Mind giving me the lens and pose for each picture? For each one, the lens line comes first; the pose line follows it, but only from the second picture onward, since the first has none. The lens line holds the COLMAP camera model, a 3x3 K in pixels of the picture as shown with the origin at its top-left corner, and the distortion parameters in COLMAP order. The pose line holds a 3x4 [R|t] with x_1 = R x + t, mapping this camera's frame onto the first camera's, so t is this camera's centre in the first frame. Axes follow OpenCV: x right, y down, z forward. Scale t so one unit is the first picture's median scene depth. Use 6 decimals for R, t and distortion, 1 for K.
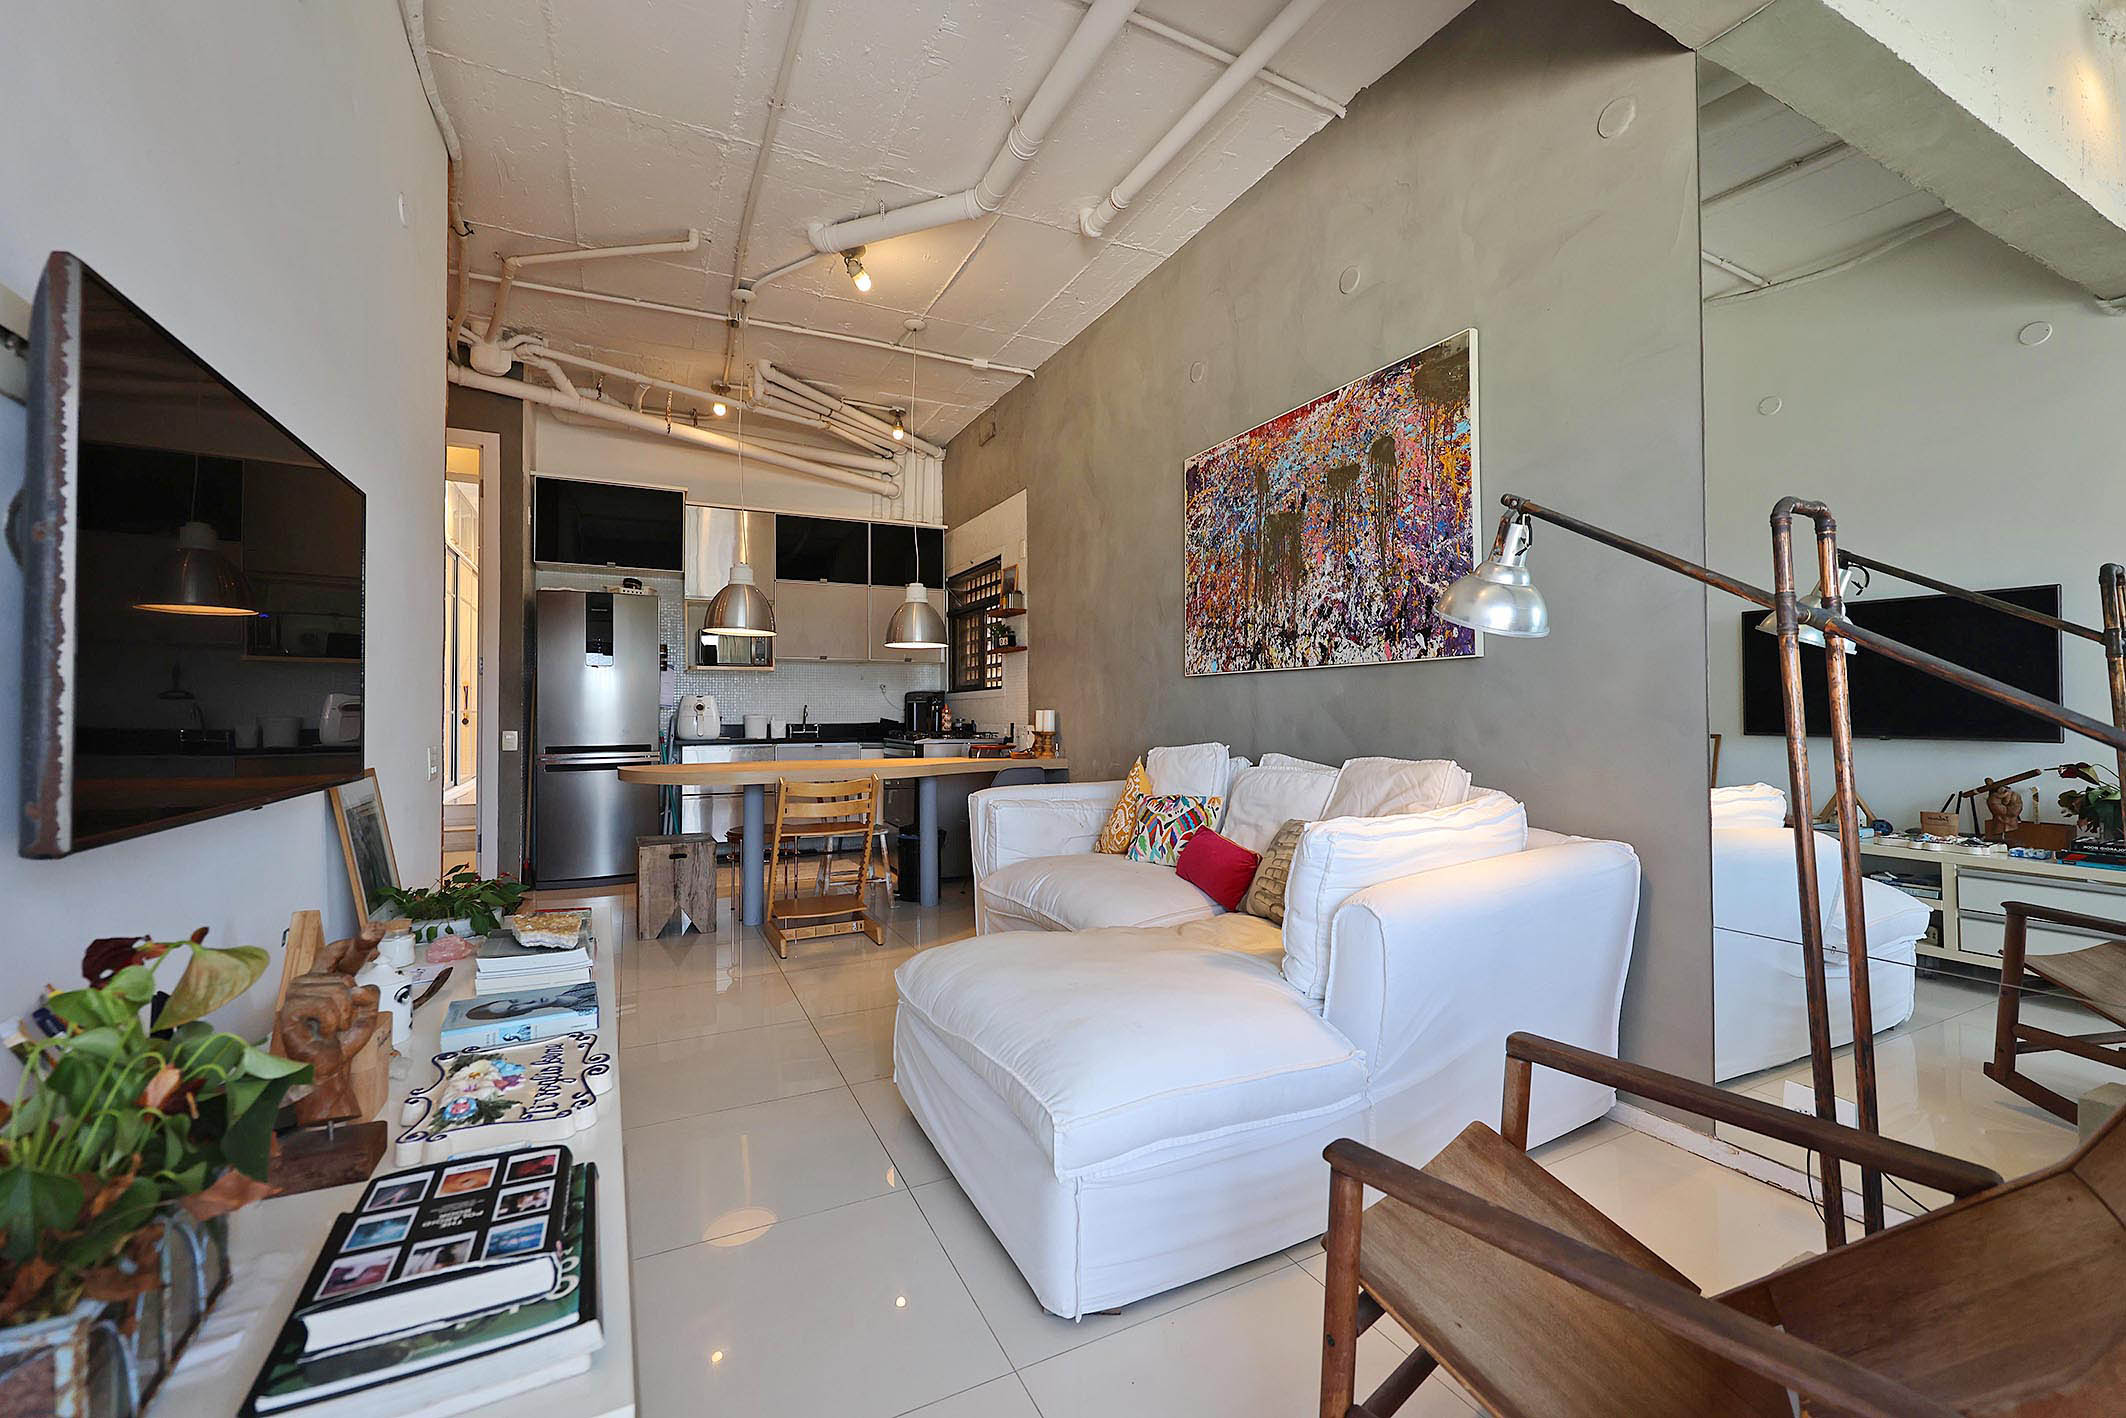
lens RADIAL K [[849.8, 0, 1053.7], [0, 849.8, 700.8], [0, 0, 1]] dist [-0.001978, 0.000486]
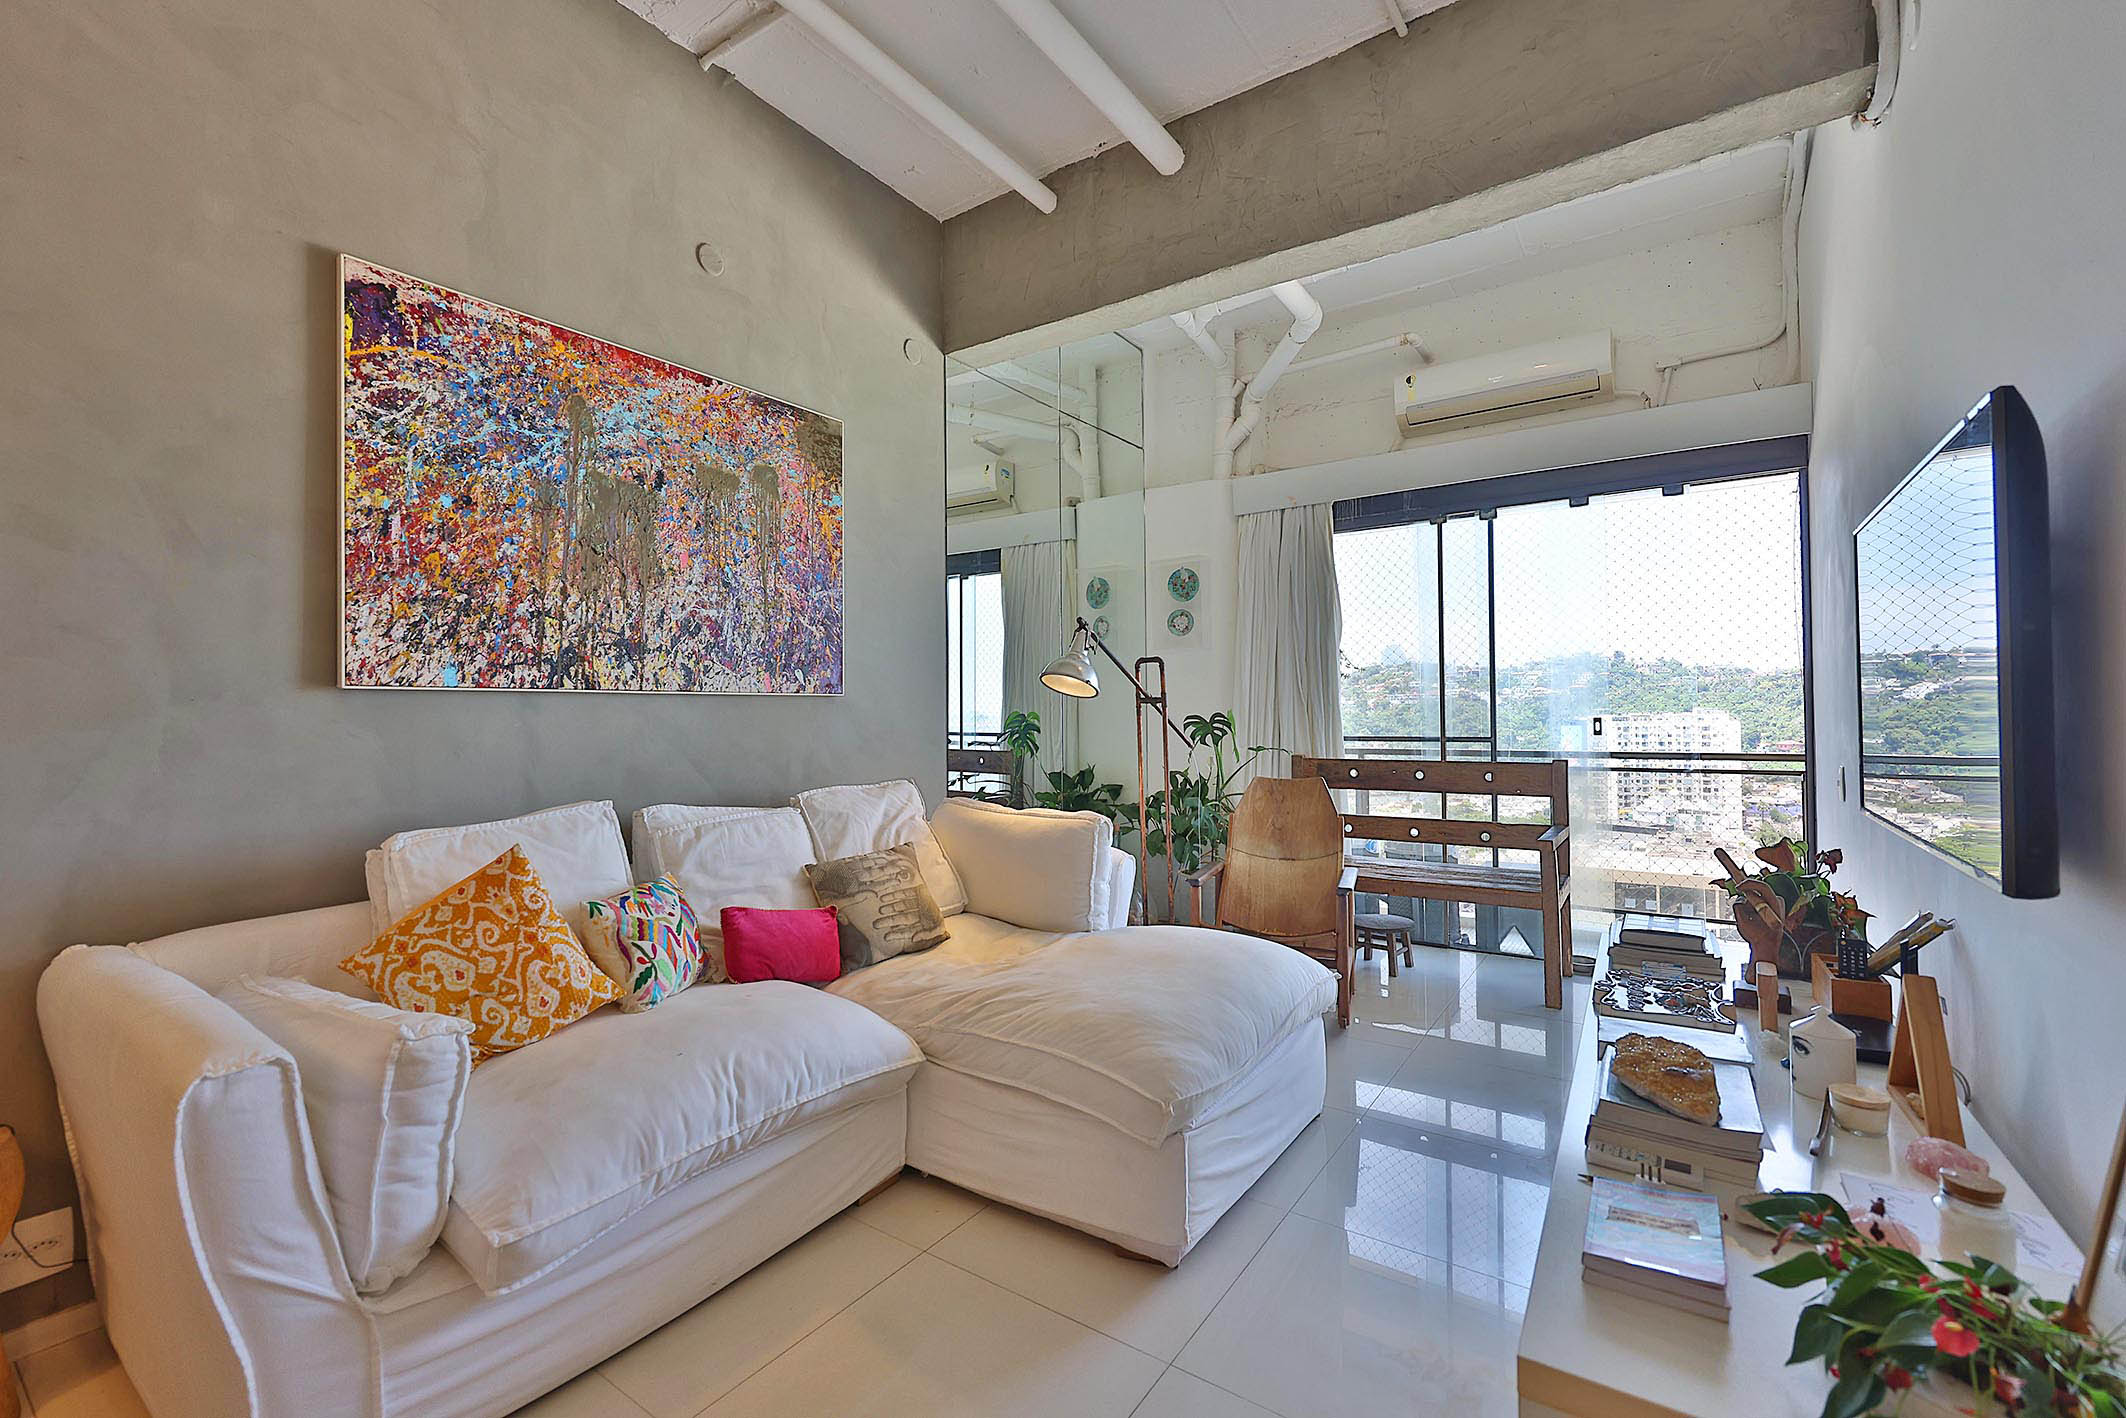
lens RADIAL K [[897.9, 0, 1049.3], [0, 897.9, 701.6], [0, 0, 1]] dist [-0.003192, 0.000740]
pose [[-0.473013, 0.020713, 0.880812, -0.530824], [0.000526, 0.999730, -0.023227, -0.009656], [-0.881055, -0.010523, -0.472896, 0.941328]]
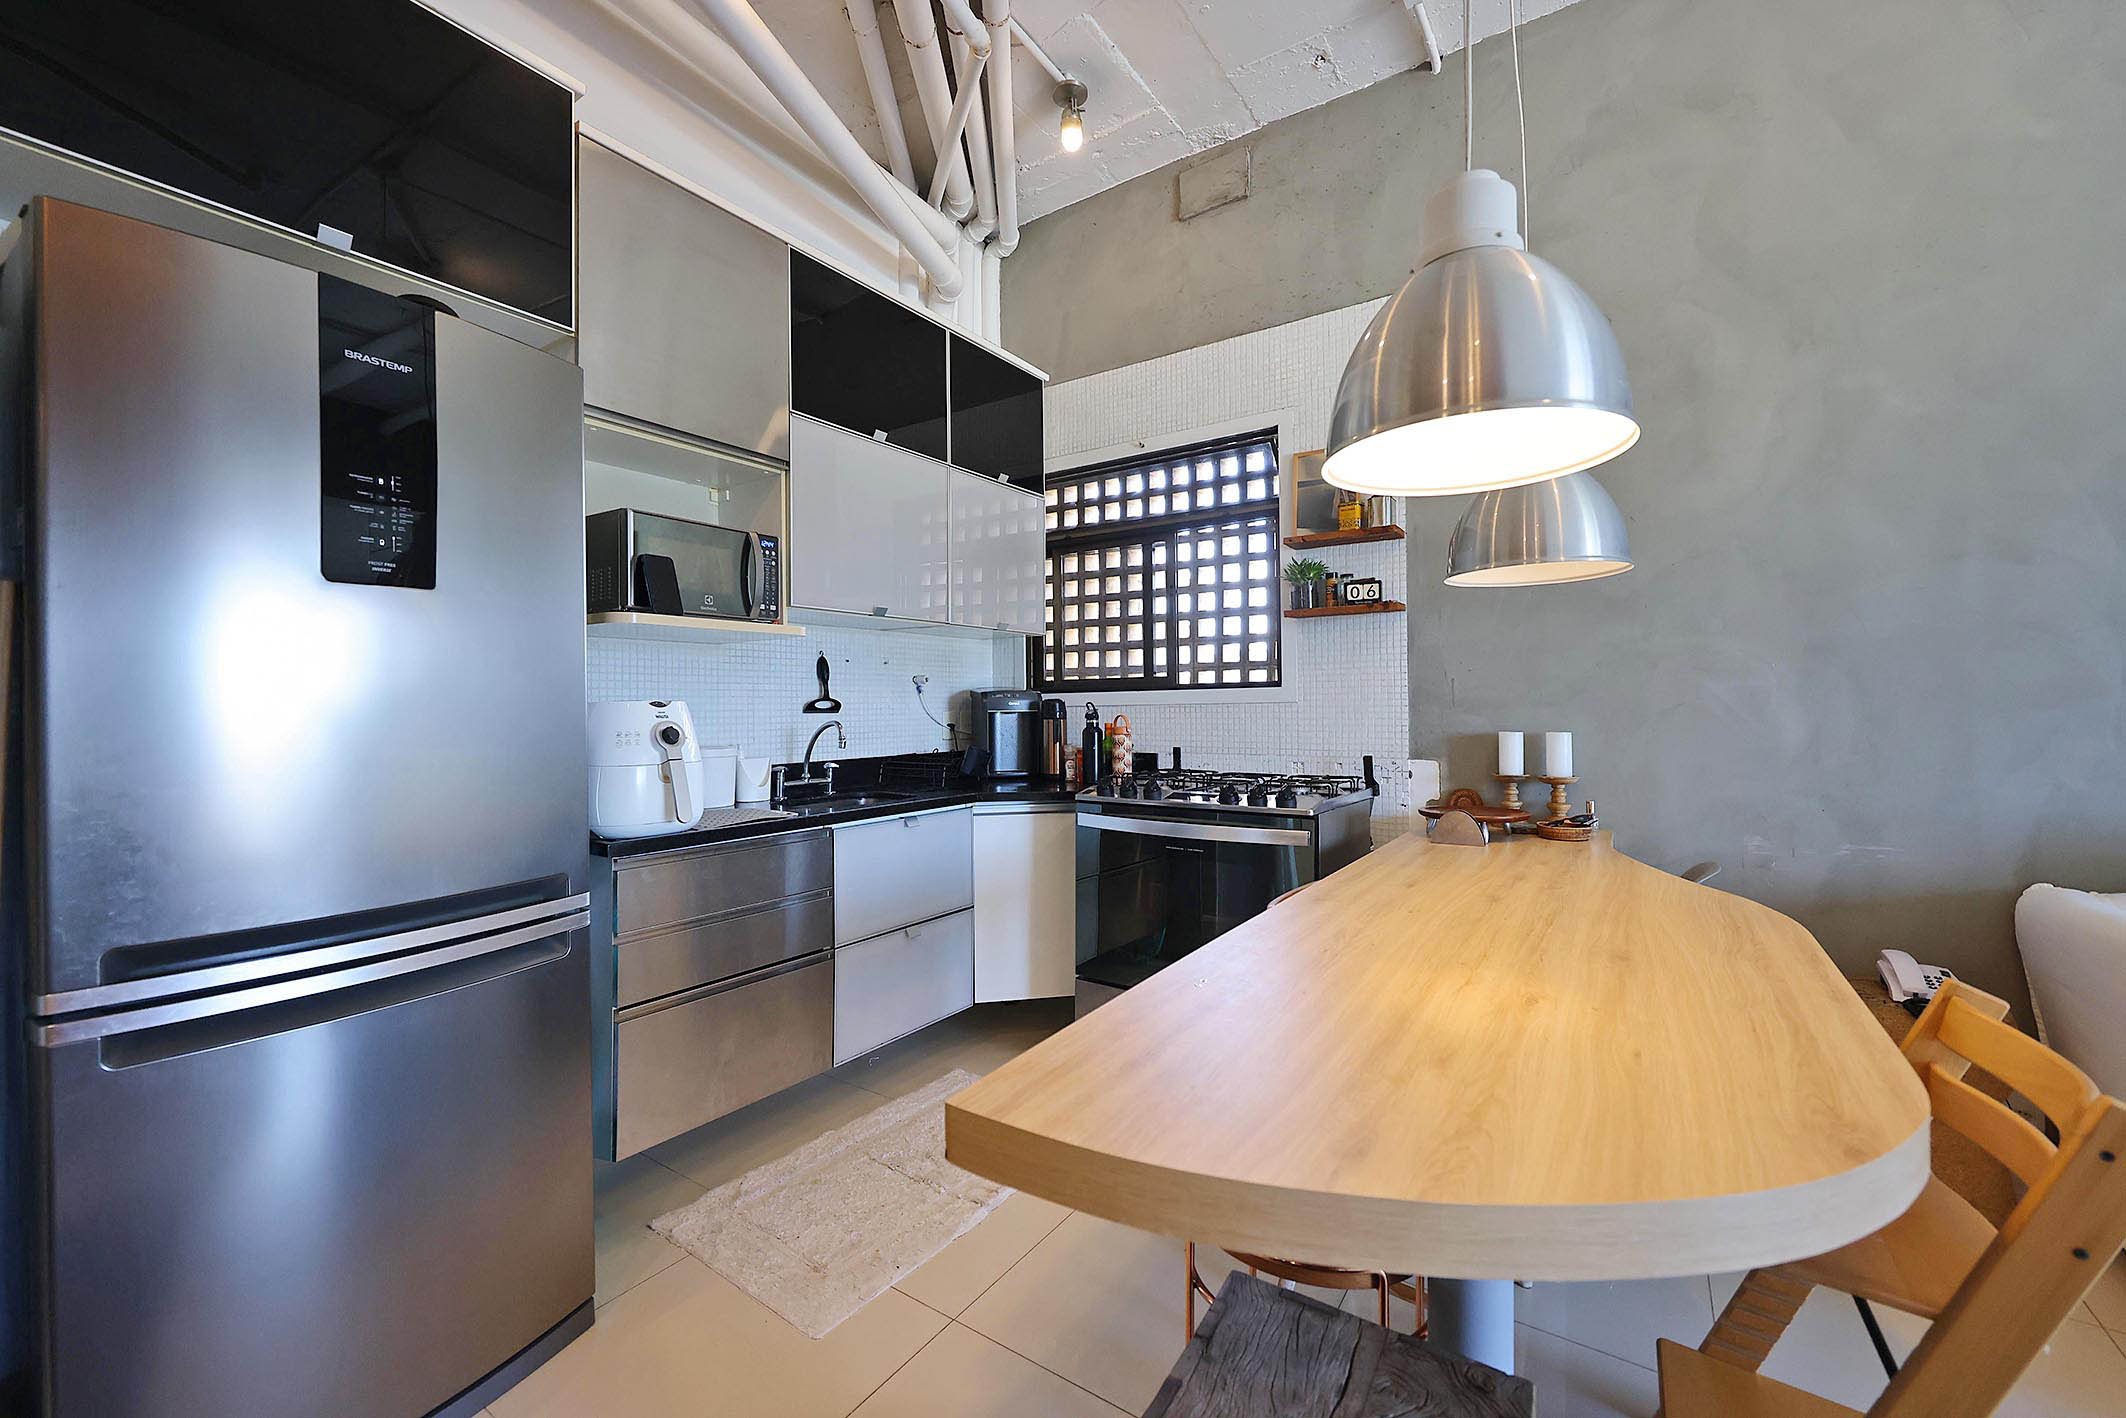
lens RADIAL K [[849.8, 0, 1048.6], [0, 849.8, 700.9], [0, 0, 1]] dist [-0.001978, 0.000486]
pose [[0.876619, 0.000021, 0.481185, -0.701718], [-0.001192, 0.999997, 0.002129, -0.010828], [-0.481183, -0.002440, 0.876617, 0.996374]]
